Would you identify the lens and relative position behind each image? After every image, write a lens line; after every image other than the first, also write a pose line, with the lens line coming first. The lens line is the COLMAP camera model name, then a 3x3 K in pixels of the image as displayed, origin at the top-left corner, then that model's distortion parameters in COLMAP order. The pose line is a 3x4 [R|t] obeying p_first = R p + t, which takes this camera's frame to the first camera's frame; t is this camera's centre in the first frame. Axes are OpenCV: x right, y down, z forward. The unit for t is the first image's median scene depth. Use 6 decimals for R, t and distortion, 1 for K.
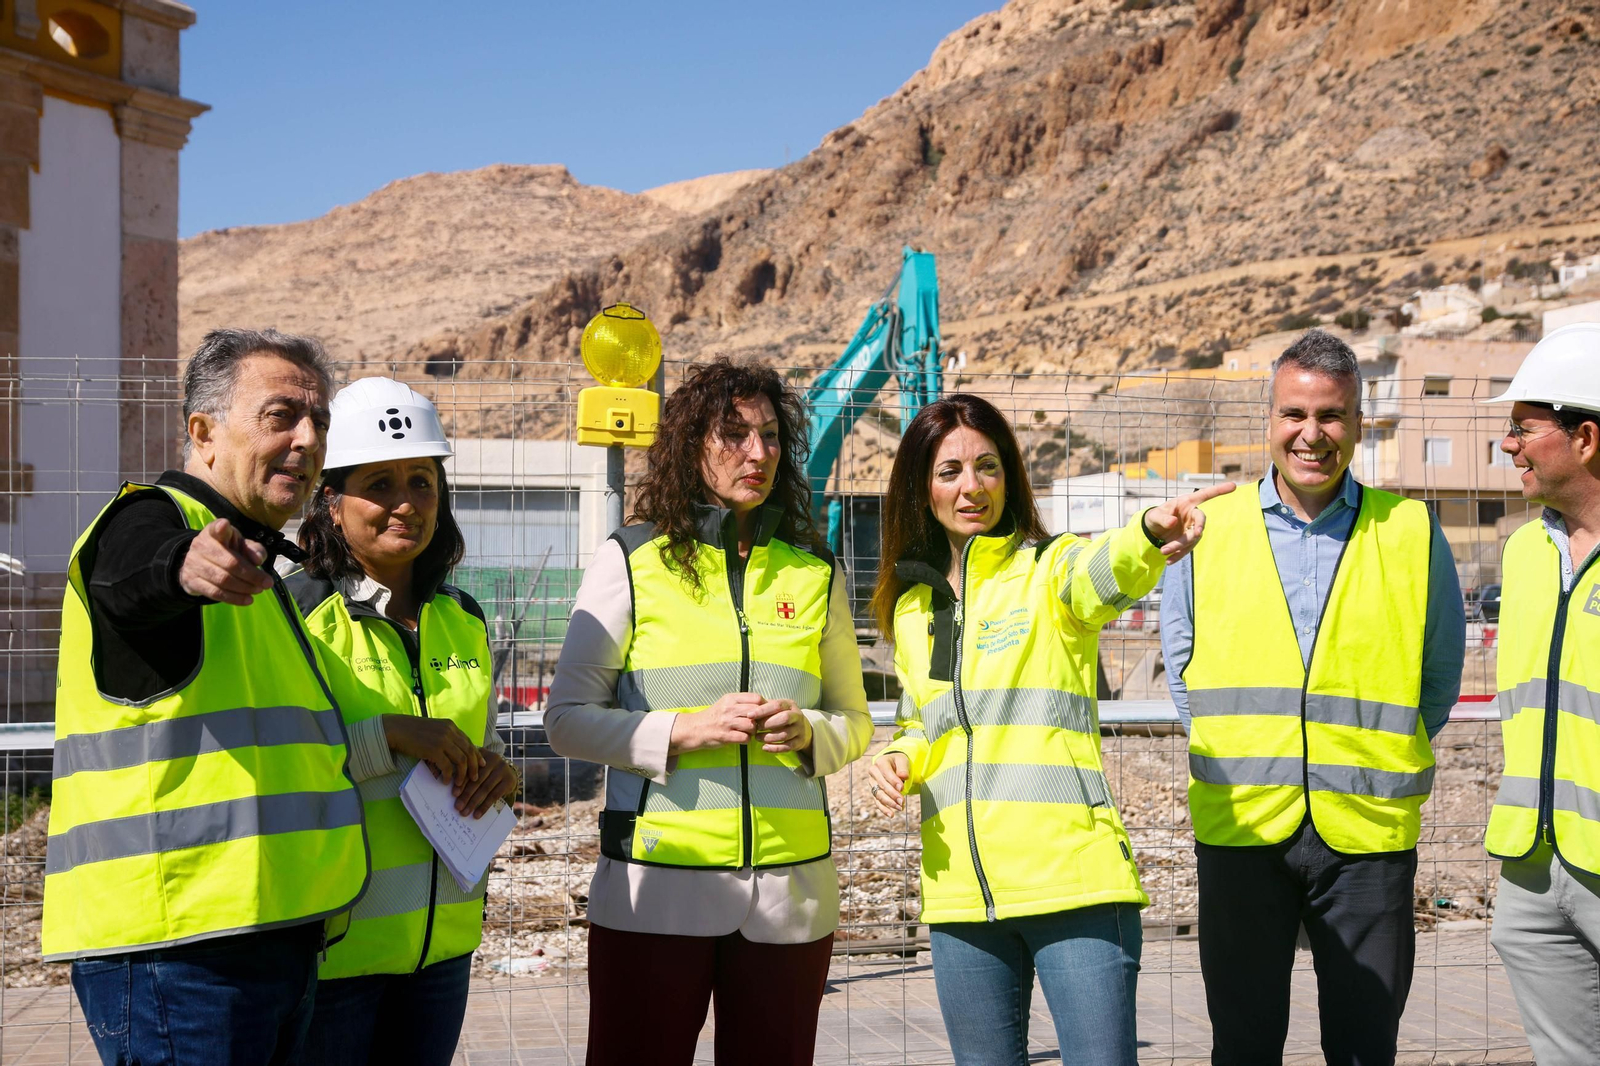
lens RADIAL K [[2634.5, 0, 802.5], [0, 2634.5, 538.5], [0, 0, 1]] dist [0.222328, 0.000000]
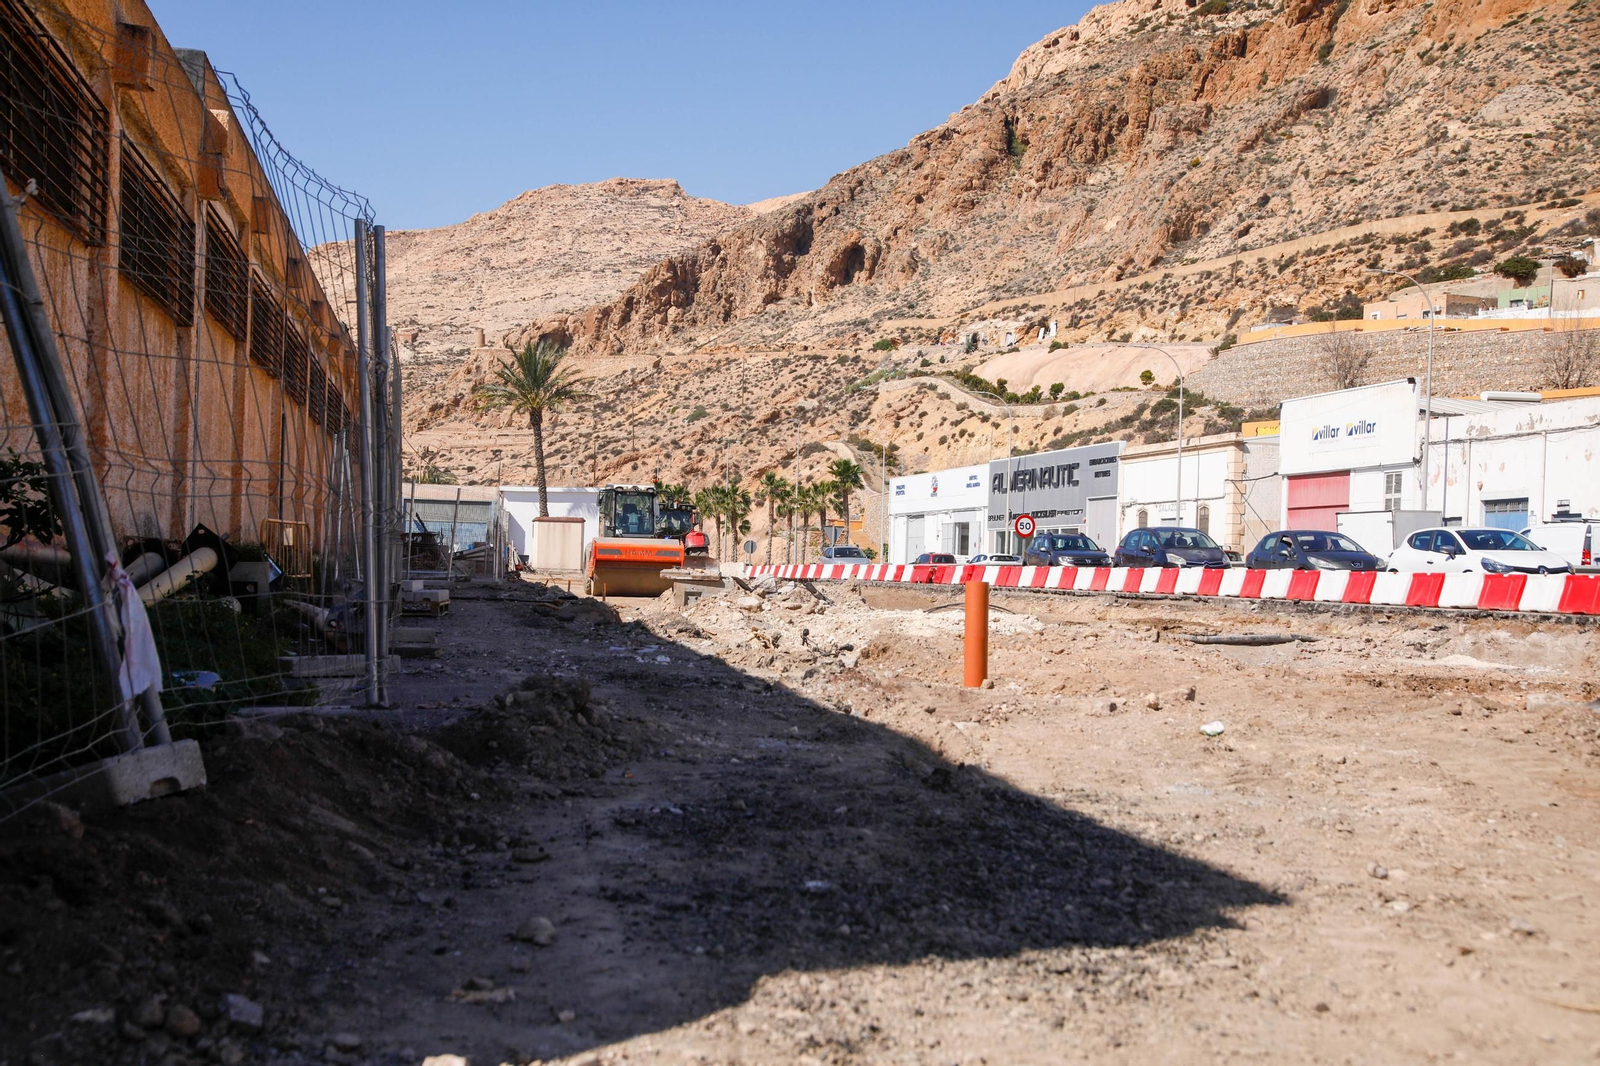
lens RADIAL K [[2119.6, 0, 797.5], [0, 2119.6, 532.0], [0, 0, 1]] dist [0.134855, 0.000000]
pose [[0.999153, 0.022586, -0.034403, -0.005734], [-0.022383, 0.999730, 0.006272, 0.005323], [0.034535, -0.005497, 0.999388, 0.173764]]
